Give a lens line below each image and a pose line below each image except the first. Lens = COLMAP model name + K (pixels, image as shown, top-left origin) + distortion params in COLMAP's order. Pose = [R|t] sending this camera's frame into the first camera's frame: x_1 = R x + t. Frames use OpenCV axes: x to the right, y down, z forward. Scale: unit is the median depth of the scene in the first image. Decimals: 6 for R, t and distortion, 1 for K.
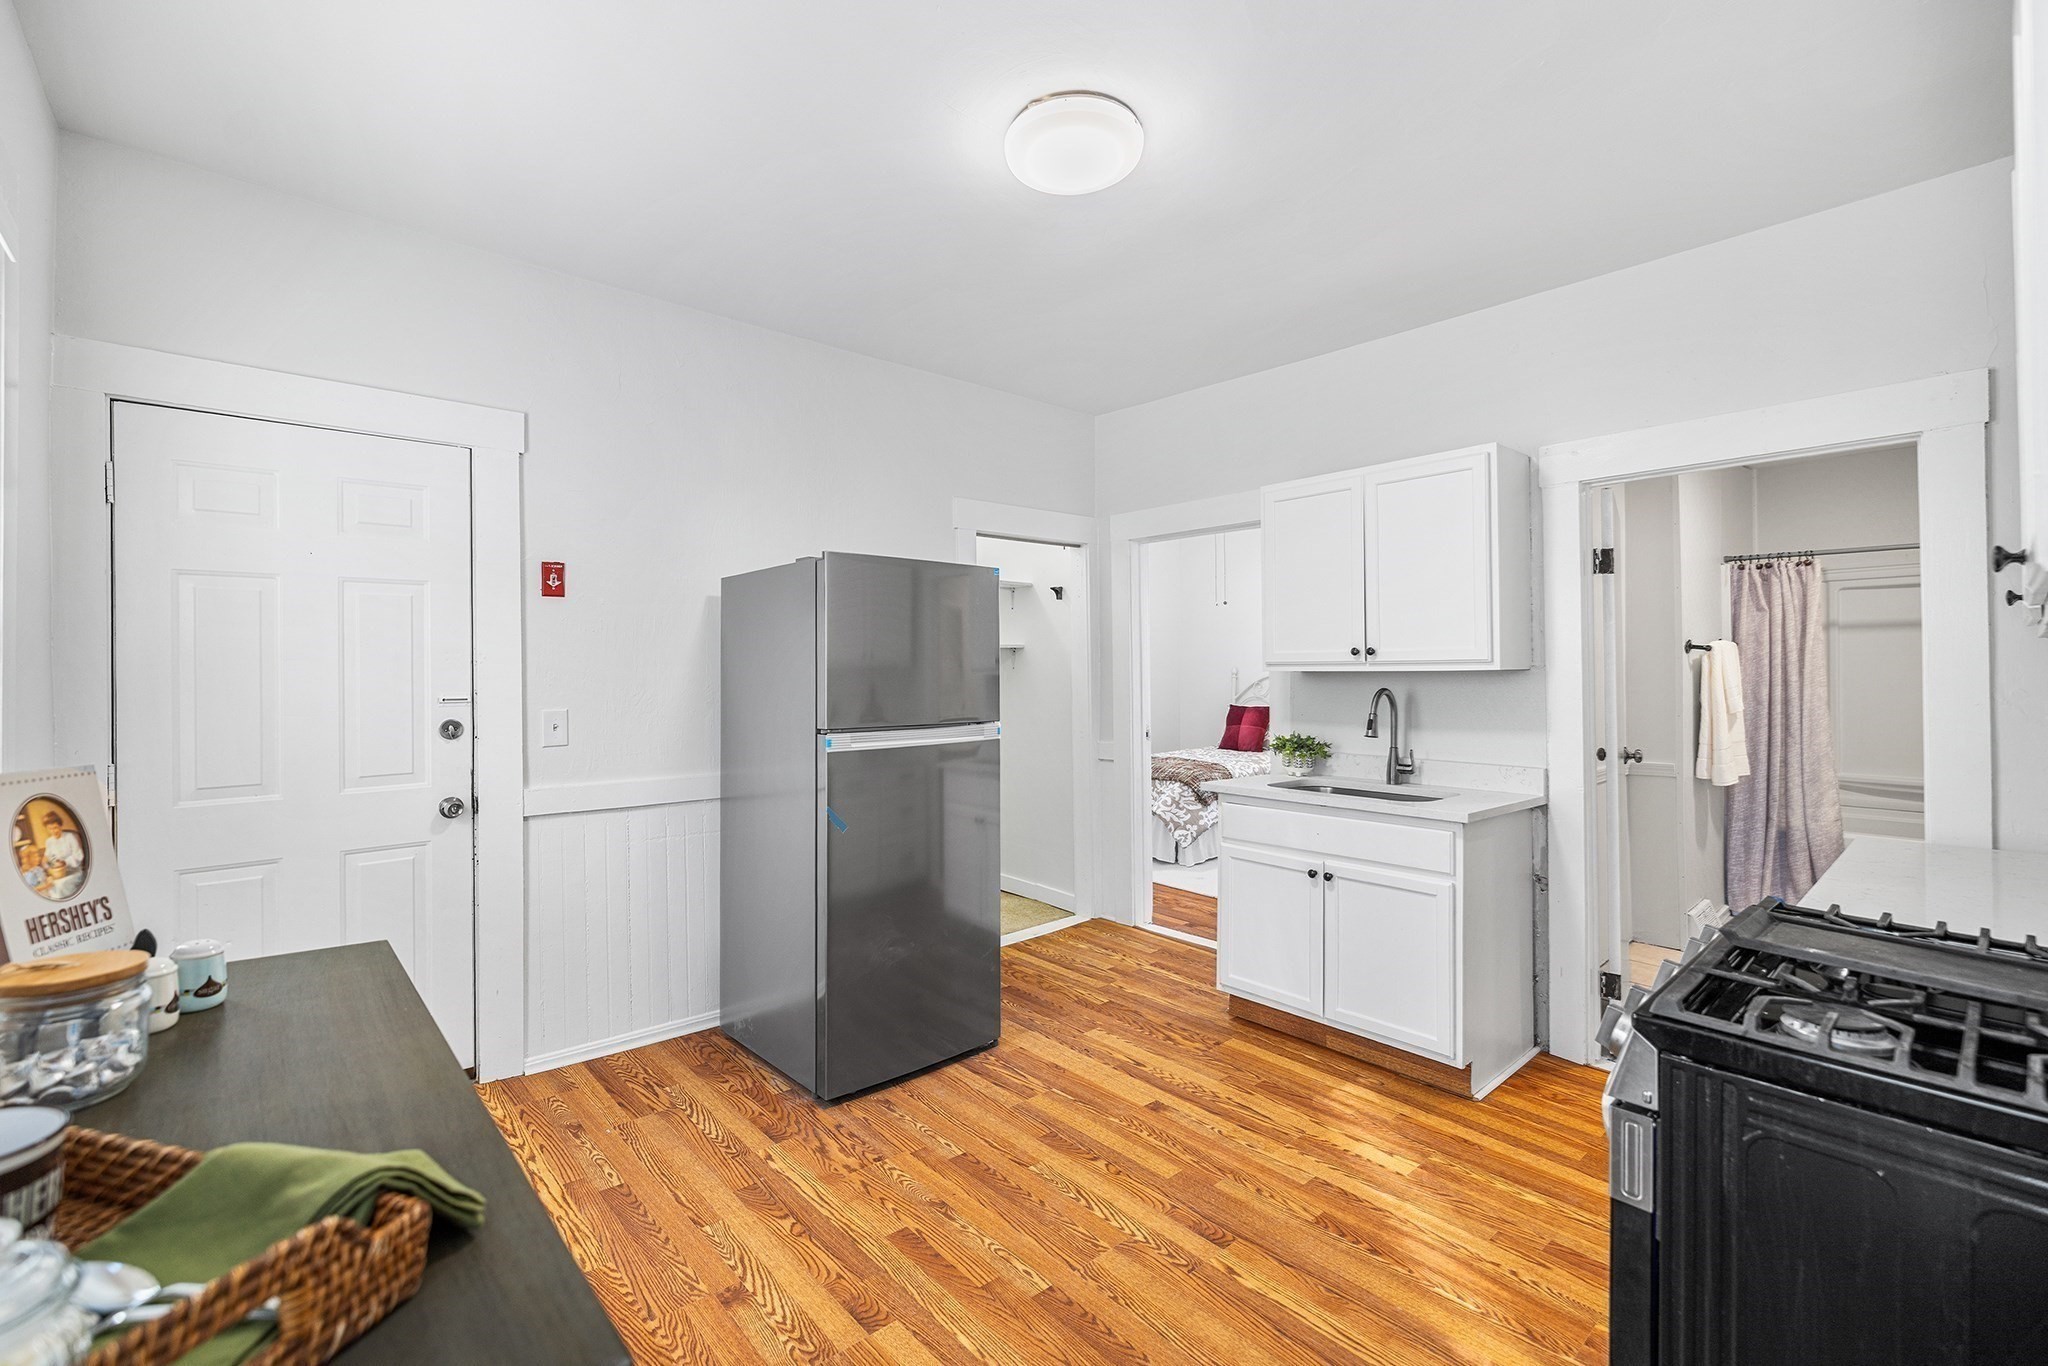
lens RADIAL K [[875.1, 0, 1017.5], [0, 875.1, 650.0], [0, 0, 1]] dist [-0.003923, -0.000736]
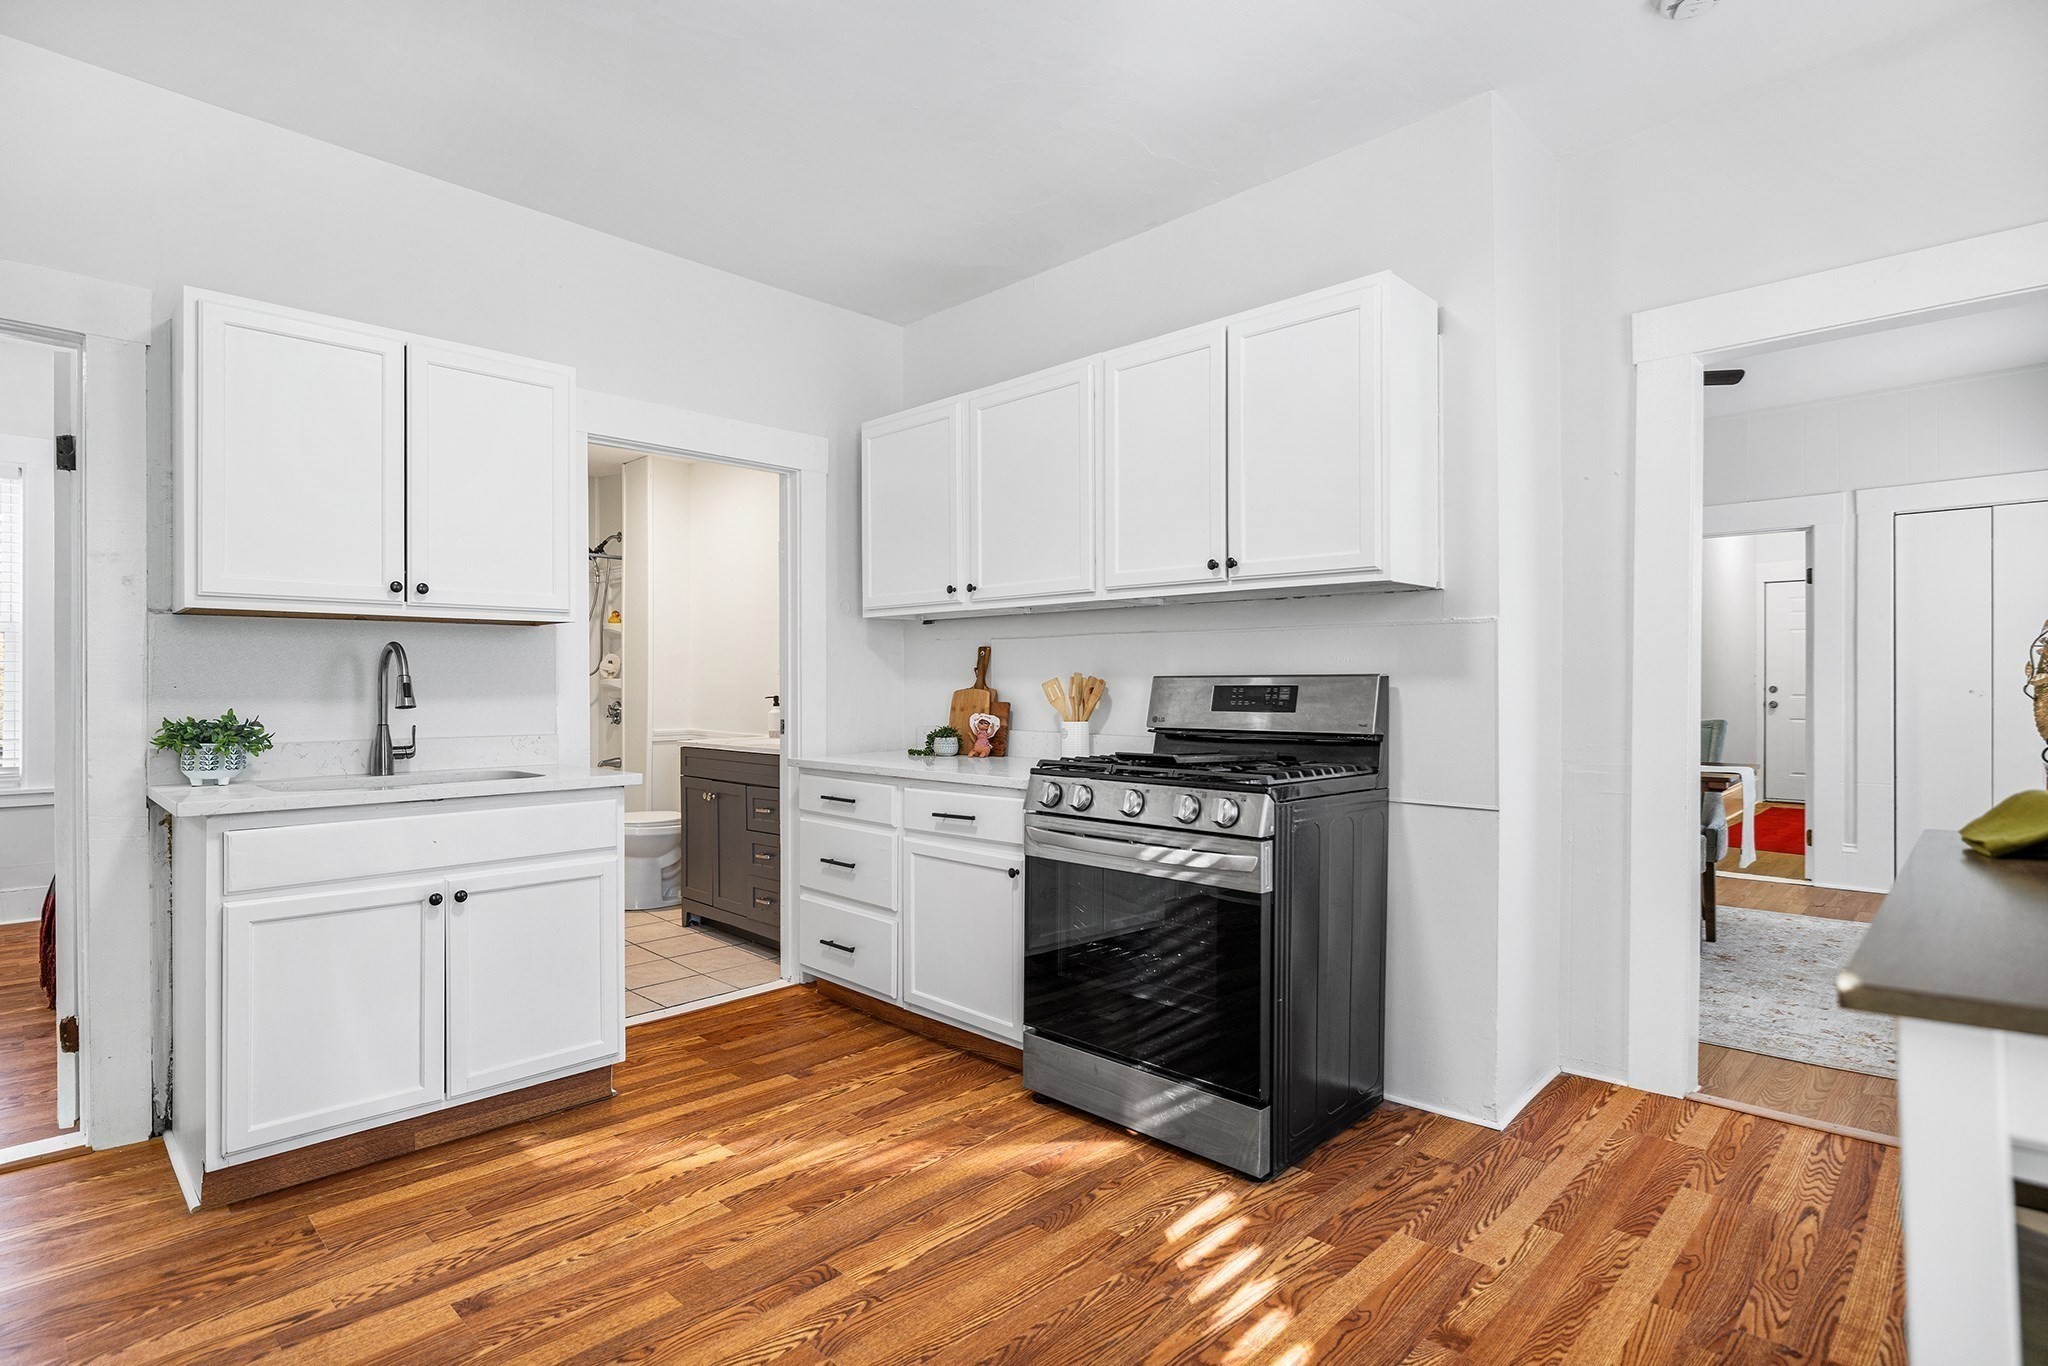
lens RADIAL K [[1007.8, 0, 1021.8], [0, 1007.8, 687.7], [0, 0, 1]] dist [-0.005250, 0.000225]
pose [[-0.070060, 0.000797, 0.997542, -0.340905], [-0.022947, 0.999734, -0.002410, 0.055651], [-0.997279, -0.023059, -0.070023, 0.417576]]
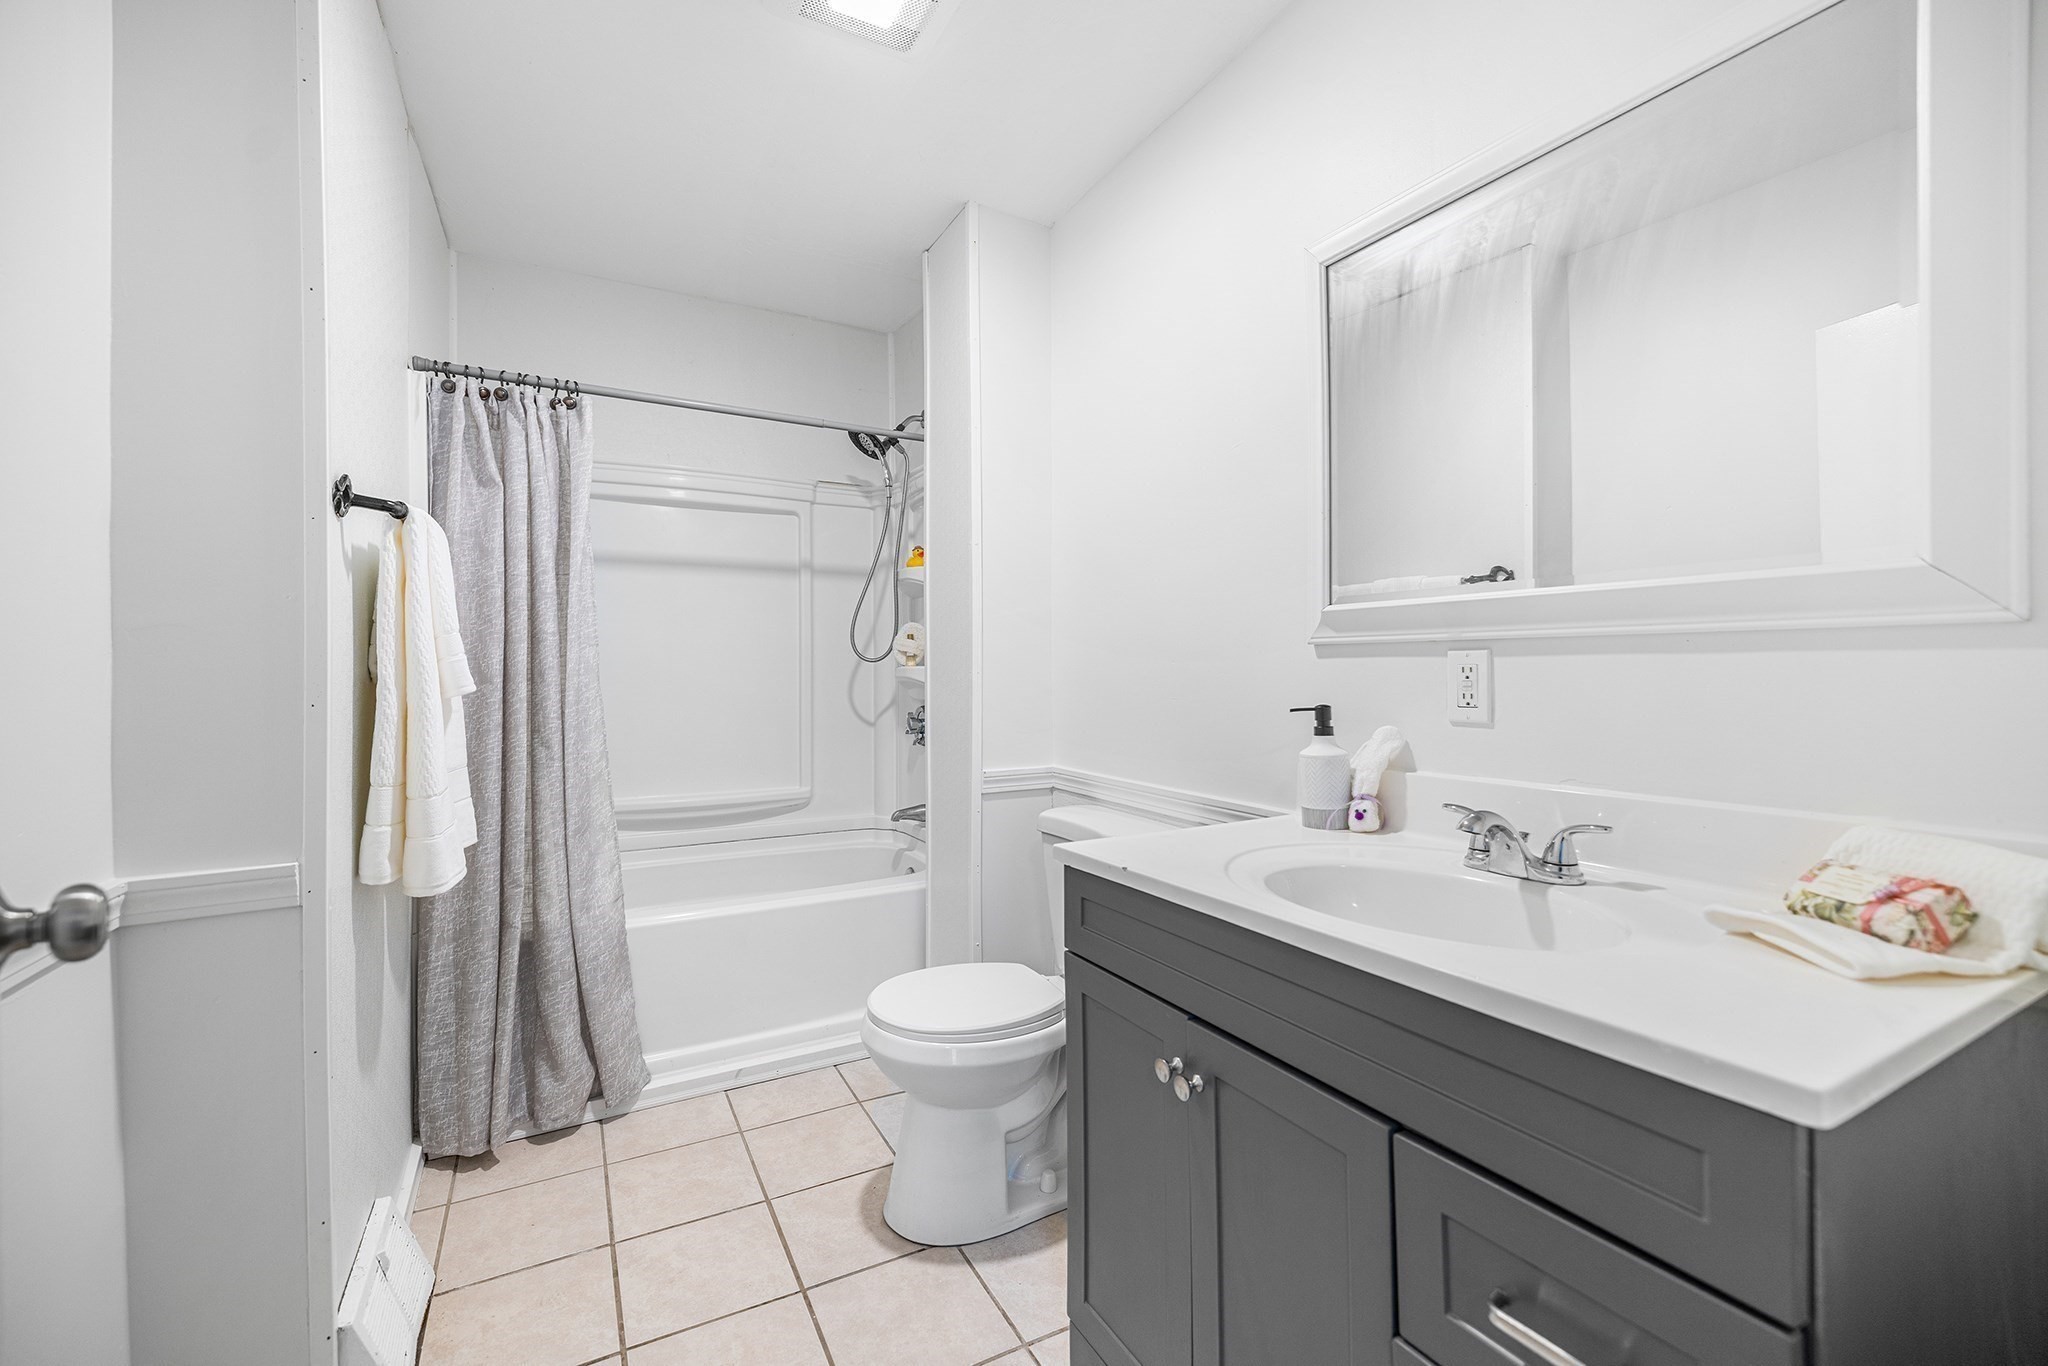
lens RADIAL K [[875.1, 0, 1032.9], [0, 875.1, 679.1], [0, 0, 1]] dist [-0.003923, -0.000736]
pose [[0.216804, -0.002732, 0.976211, 0.493623], [-0.013844, 0.999887, 0.005873, 0.057916], [-0.976117, -0.014788, 0.216742, 0.660251]]
